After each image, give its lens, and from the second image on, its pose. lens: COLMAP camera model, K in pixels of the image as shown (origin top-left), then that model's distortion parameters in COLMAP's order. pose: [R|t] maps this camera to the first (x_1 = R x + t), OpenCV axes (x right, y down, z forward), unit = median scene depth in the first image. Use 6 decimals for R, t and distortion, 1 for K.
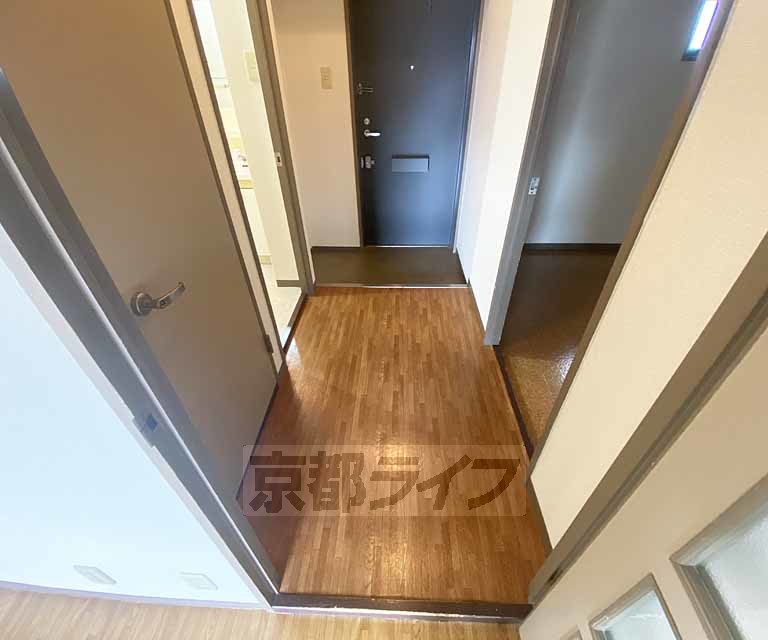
lens RADIAL K [[352.6, 0, 395.9], [0, 352.6, 322.2], [0, 0, 1]] dist [0.053532, -0.034944]
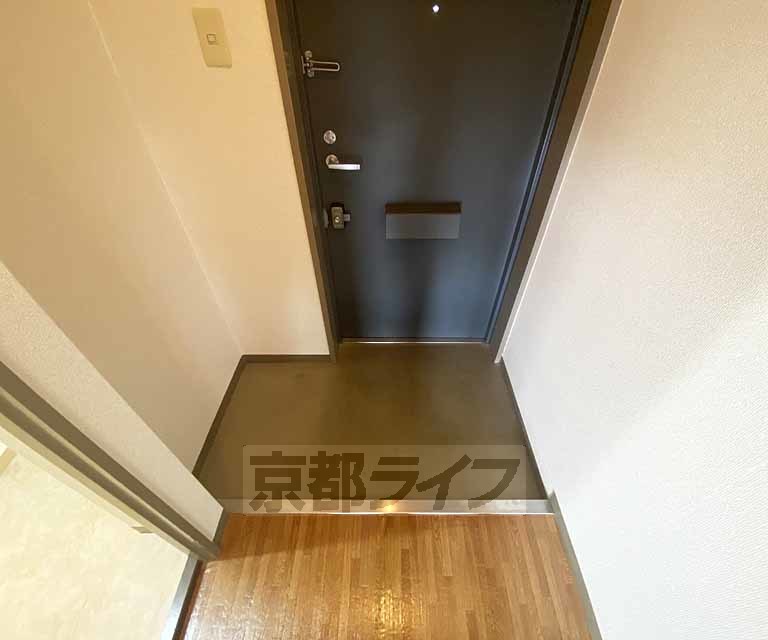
lens RADIAL K [[352.6, 0, 395.9], [0, 352.6, 322.2], [0, 0, 1]] dist [0.053532, -0.034944]
pose [[0.999289, -0.012958, 0.035418, -0.017791], [0.008613, 0.992713, 0.120191, -0.382824], [-0.036718, -0.119801, 0.992119, 0.522843]]
